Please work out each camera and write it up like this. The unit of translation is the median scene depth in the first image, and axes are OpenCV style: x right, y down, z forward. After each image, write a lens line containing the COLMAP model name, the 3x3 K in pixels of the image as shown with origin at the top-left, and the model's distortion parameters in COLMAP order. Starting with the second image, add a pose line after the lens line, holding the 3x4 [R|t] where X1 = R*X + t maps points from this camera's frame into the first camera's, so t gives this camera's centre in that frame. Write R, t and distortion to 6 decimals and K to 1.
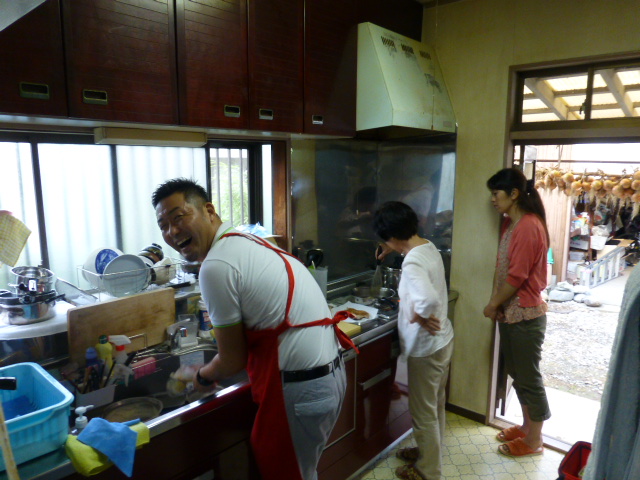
lens RADIAL K [[473.8, 0, 320.0], [0, 473.8, 240.0], [0, 0, 1]] dist [0.040539, -0.070544]
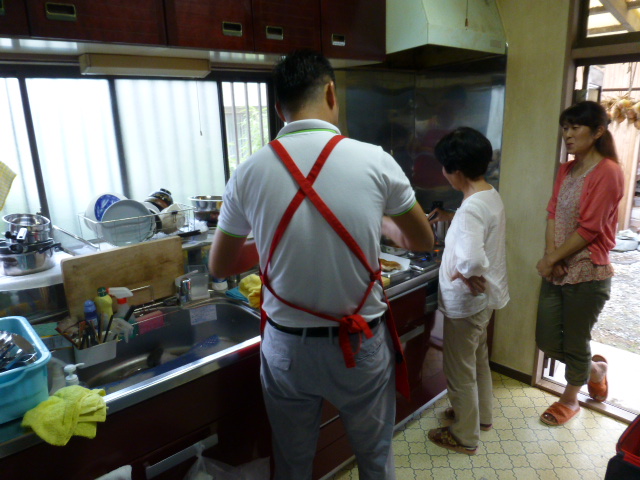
lens RADIAL K [[478.0, 0, 320.0], [0, 478.0, 240.0], [0, 0, 1]] dist [-0.014195, -0.003367]
pose [[0.995175, -0.004437, -0.098020, 0.045306], [0.014387, 0.994779, 0.101038, 0.017890], [0.097060, -0.101961, 0.990042, 0.113154]]
